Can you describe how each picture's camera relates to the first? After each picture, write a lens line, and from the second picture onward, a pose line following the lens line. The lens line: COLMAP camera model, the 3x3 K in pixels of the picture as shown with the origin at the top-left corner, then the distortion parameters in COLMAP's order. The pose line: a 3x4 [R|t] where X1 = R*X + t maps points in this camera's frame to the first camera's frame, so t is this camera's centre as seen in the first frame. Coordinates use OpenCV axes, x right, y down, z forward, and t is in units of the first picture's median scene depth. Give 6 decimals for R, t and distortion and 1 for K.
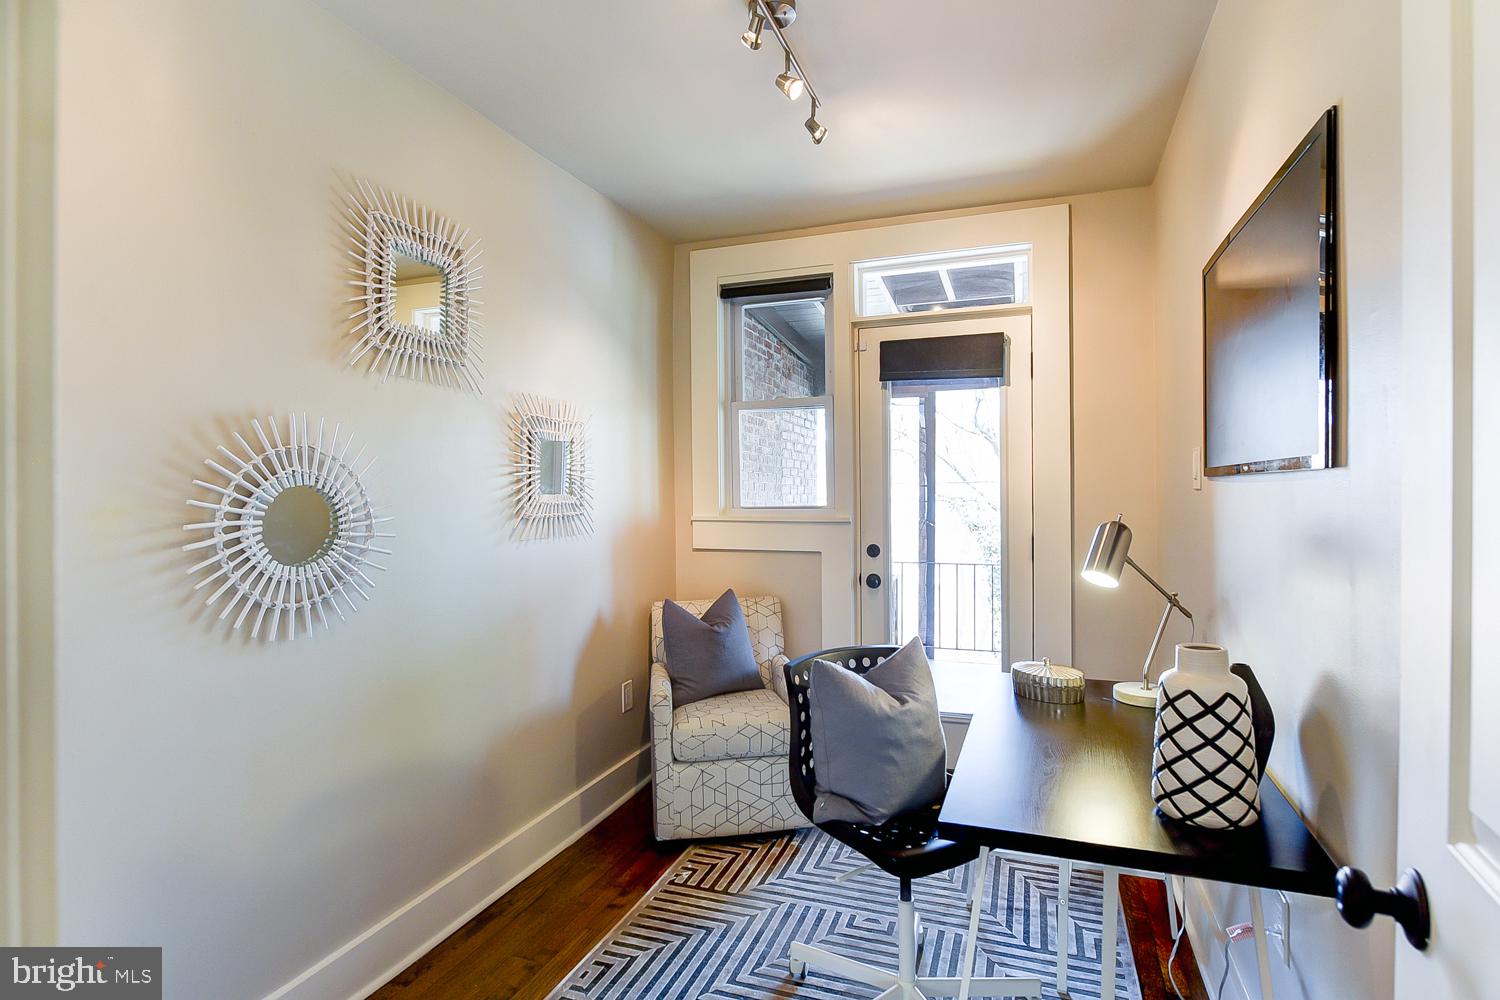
lens RADIAL K [[785.7, 0, 750.0], [0, 785.7, 500.0], [0, 0, 1]] dist [0.028985, 0.000202]
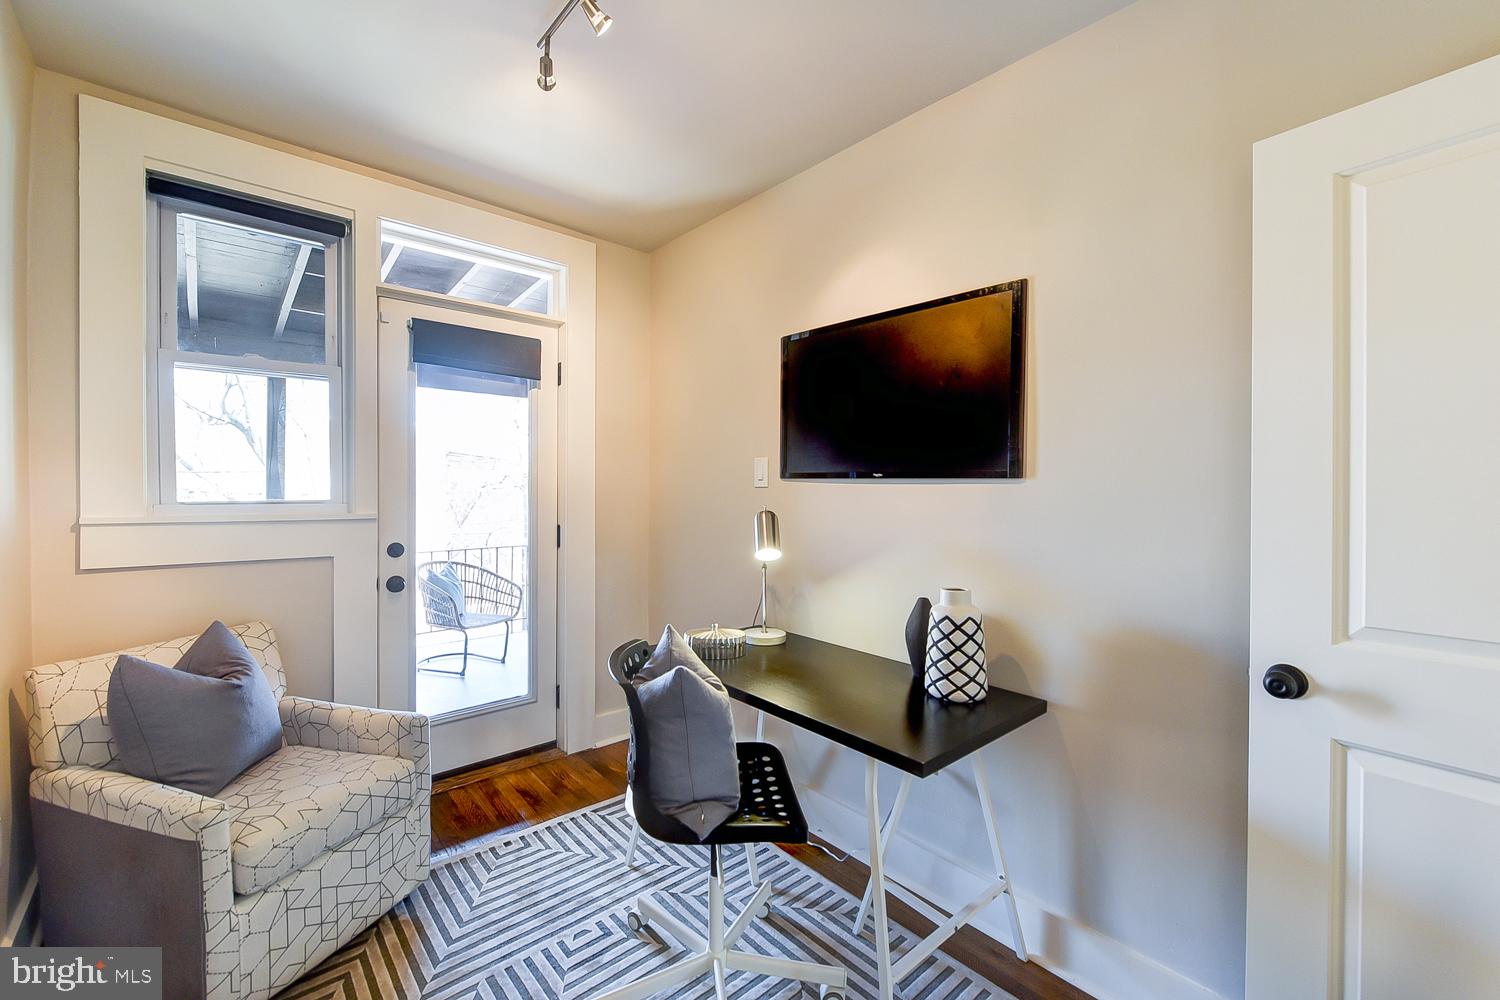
lens RADIAL K [[619.3, 0, 776.8], [0, 619.3, 493.6], [0, 0, 1]] dist [-0.000236, 0.000064]
pose [[0.462698, 0.003233, 0.886510, -0.324656], [-0.005485, 0.999985, -0.000783, -0.001434], [-0.886499, -0.004500, 0.462709, 0.361953]]
